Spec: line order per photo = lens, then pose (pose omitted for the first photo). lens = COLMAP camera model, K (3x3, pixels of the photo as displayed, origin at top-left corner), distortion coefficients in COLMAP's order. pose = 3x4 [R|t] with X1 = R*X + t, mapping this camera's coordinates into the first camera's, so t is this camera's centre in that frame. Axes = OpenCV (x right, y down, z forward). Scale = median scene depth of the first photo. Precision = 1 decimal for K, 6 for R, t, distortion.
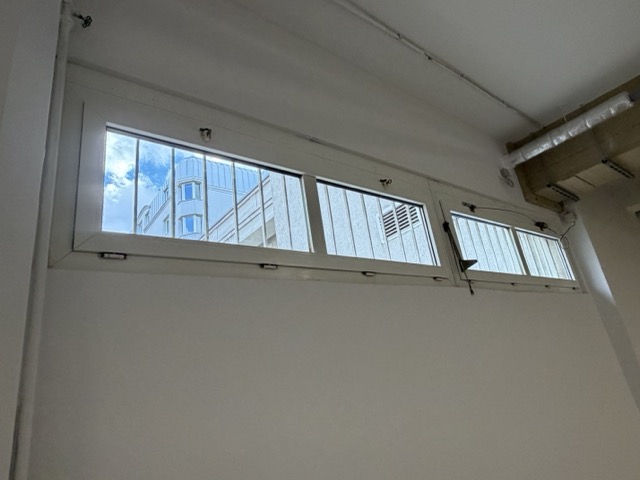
lens RADIAL K [[375.9, 0, 319.0], [0, 375.9, 237.5], [0, 0, 1]] dist [-0.001476, -0.001731]
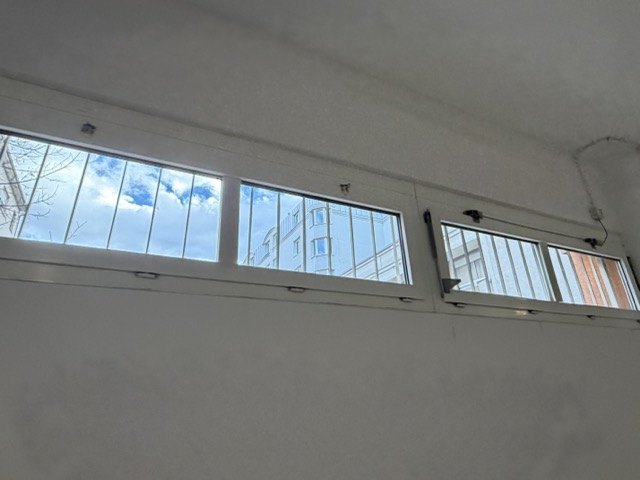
lens RADIAL K [[336.5, 0, 323.7], [0, 336.5, 276.1], [0, 0, 1]] dist [0.003786, -0.001002]
pose [[0.968354, 0.008457, -0.249438, 0.266546], [-0.003751, 0.999806, 0.019337, 0.036194], [0.249553, -0.017790, 0.968198, 0.197333]]
